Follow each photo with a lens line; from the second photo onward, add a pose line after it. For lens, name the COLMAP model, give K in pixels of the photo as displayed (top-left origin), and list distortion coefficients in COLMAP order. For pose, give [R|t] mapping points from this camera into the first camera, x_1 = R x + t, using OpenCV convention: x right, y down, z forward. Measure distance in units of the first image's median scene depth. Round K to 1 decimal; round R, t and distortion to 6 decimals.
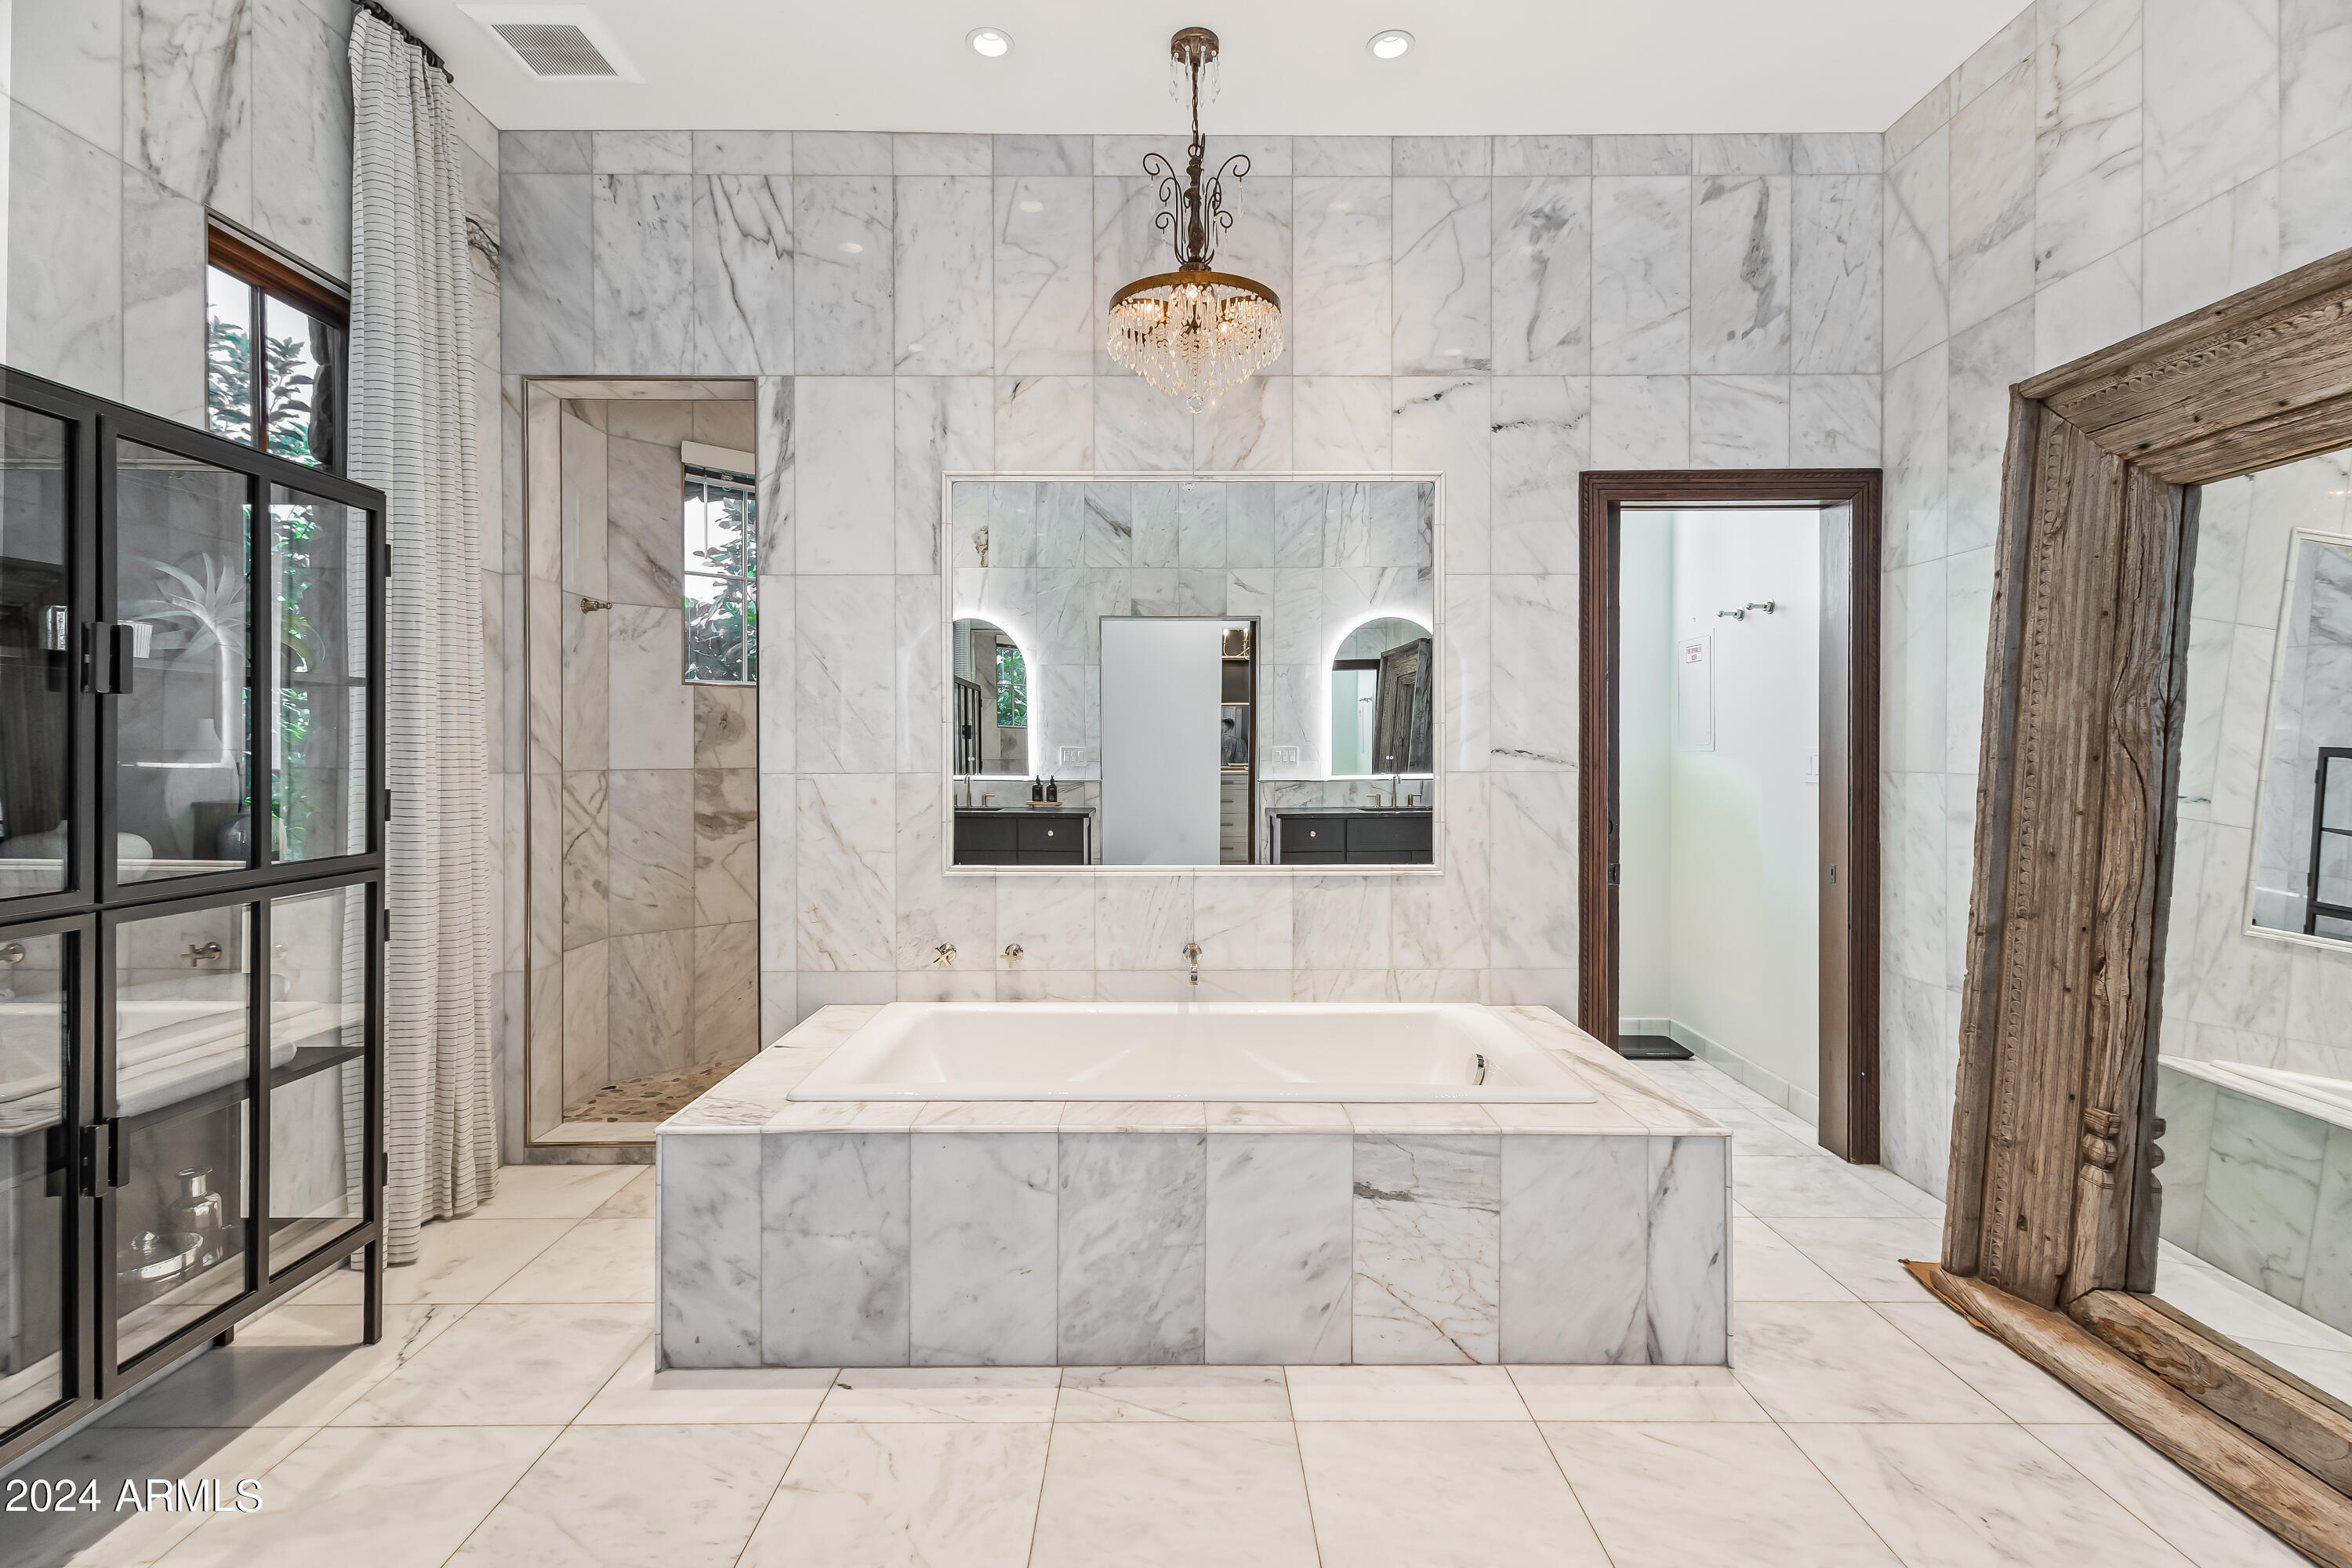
lens RADIAL K [[1138.7, 0, 1162.4], [0, 1138.7, 761.0], [0, 0, 1]] dist [0.005337, -0.000021]
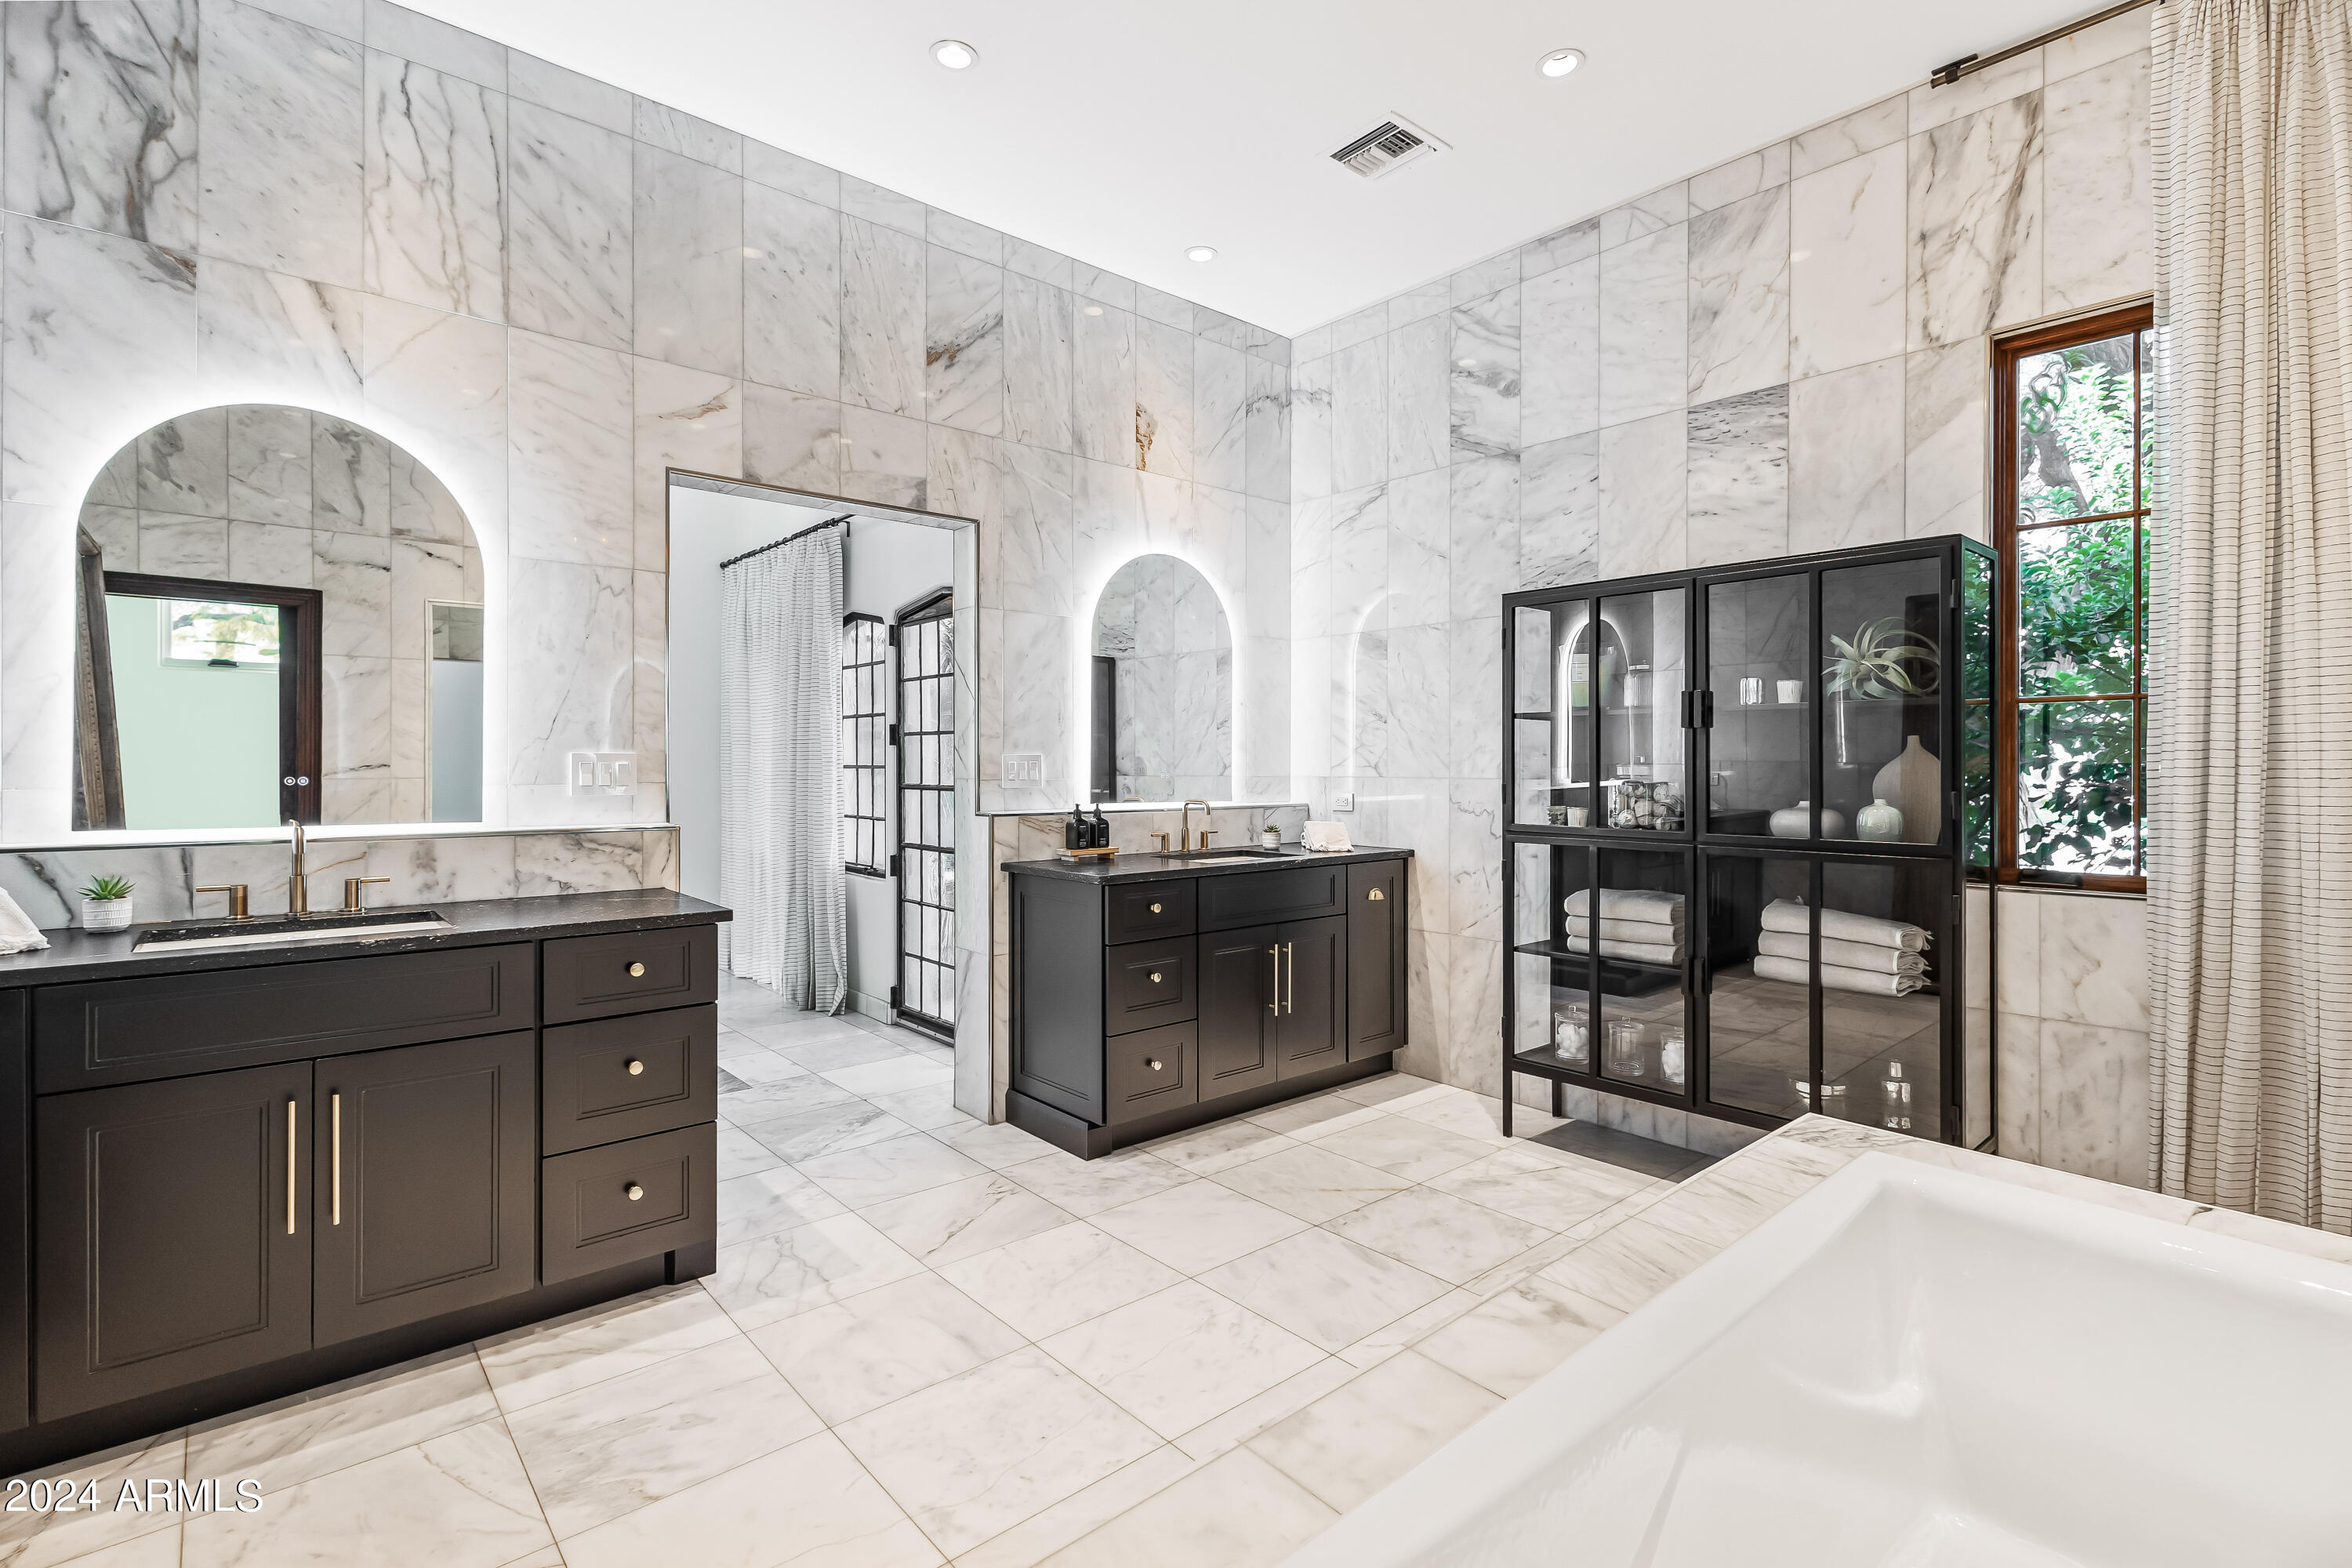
lens RADIAL K [[1138.7, 0, 1162.4], [0, 1138.7, 761.0], [0, 0, 1]] dist [0.005337, -0.000021]
pose [[-0.775654, -0.000288, -0.631158, 0.677760], [-0.004905, 0.999972, 0.005572, -0.010245], [0.631139, 0.007418, -0.775634, 1.408892]]
